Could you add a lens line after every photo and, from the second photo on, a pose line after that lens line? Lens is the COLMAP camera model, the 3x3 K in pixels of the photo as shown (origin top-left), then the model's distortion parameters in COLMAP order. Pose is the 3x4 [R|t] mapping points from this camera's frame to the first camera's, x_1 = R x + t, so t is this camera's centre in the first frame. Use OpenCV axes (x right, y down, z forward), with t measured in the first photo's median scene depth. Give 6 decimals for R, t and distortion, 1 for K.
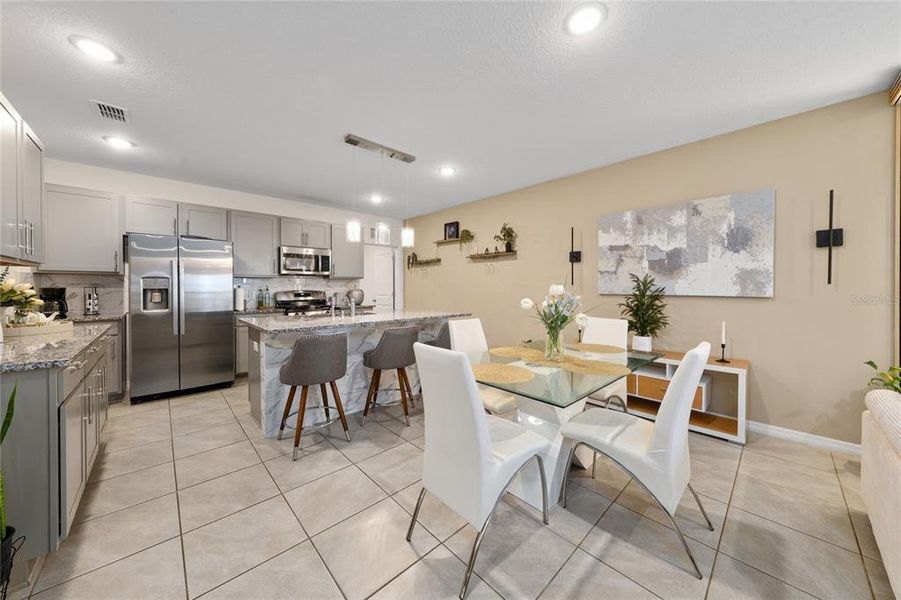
lens RADIAL K [[311.2, 0, 449.7], [0, 311.2, 288.1], [0, 0, 1]] dist [0.000700, -0.000299]
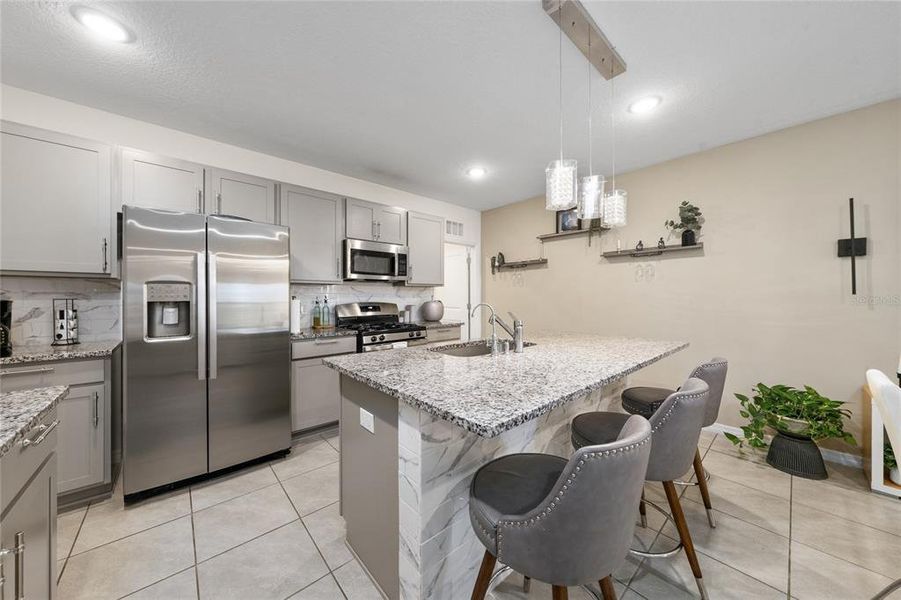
lens RADIAL K [[311.2, 0, 450.8], [0, 311.2, 296.3], [0, 0, 1]] dist [0.000700, -0.000299]
pose [[0.999749, -0.000841, -0.022401, -0.392233], [0.000699, 0.999980, -0.006363, -0.003515], [0.022406, 0.006346, 0.999729, 0.415768]]
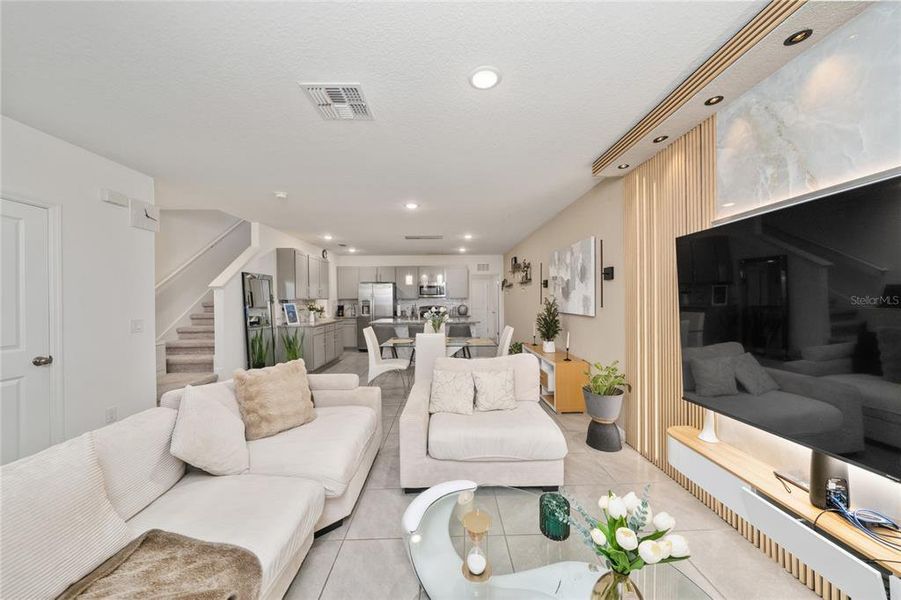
lens RADIAL K [[311.2, 0, 451.3], [0, 311.2, 301.0], [0, 0, 1]] dist [0.000700, -0.000299]
pose [[0.740844, -0.003785, -0.671667, 1.127817], [0.006780, 0.999975, 0.001843, -0.033467], [0.671643, -0.005920, 0.740851, -0.328506]]
